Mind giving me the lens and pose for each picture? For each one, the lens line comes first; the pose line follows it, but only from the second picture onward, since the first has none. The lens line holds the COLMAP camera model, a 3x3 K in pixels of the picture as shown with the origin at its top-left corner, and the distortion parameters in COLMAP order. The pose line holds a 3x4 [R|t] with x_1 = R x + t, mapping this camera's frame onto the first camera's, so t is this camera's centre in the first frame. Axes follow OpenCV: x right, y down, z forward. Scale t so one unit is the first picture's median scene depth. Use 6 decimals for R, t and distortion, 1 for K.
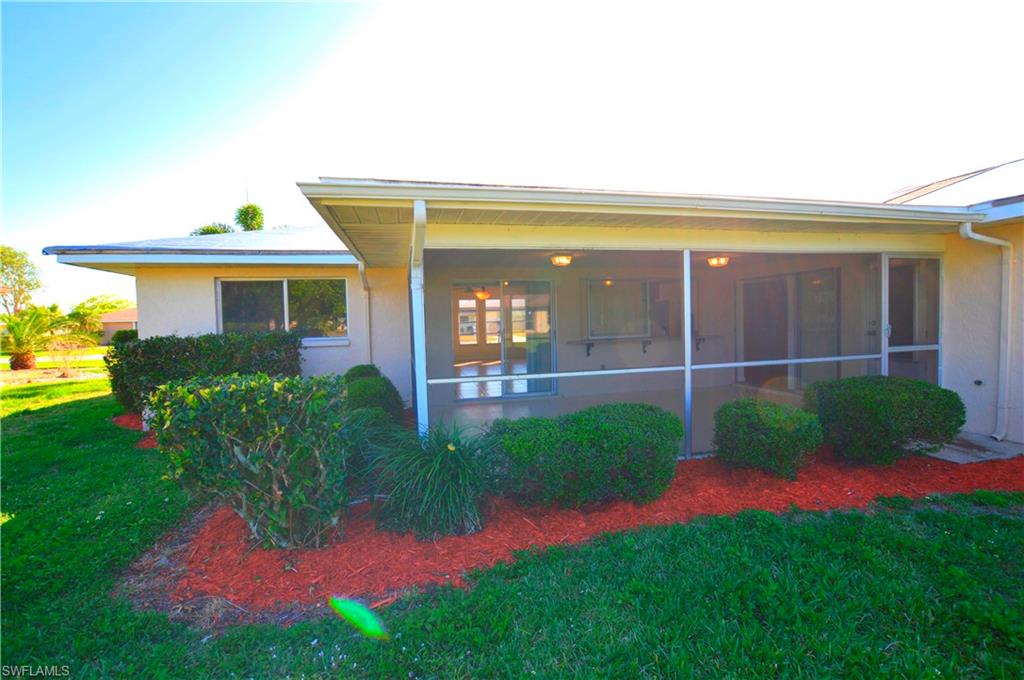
lens RADIAL K [[454.8, 0, 516.6], [0, 454.8, 333.9], [0, 0, 1]] dist [-0.035875, 0.006452]
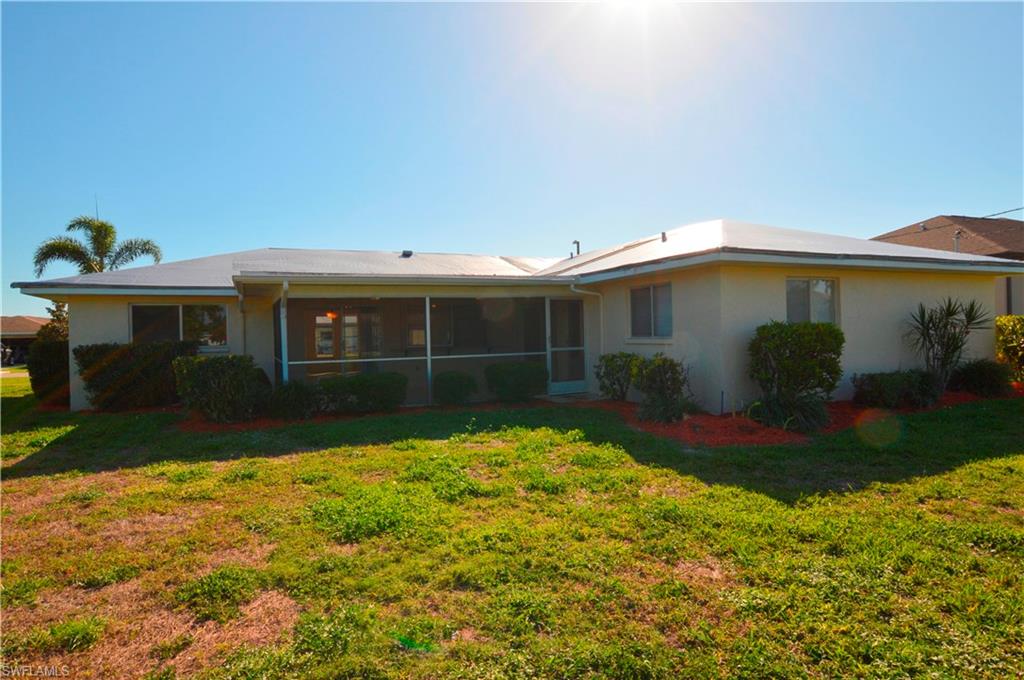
lens RADIAL K [[601.1, 0, 512.0], [0, 601.1, 340.0], [0, 0, 1]] dist [0.000706, 0.000082]
pose [[0.984829, -0.000049, 0.173527, 0.197260], [0.004585, 0.999658, -0.025738, 0.047050], [-0.173466, 0.026143, 0.984493, -1.119100]]
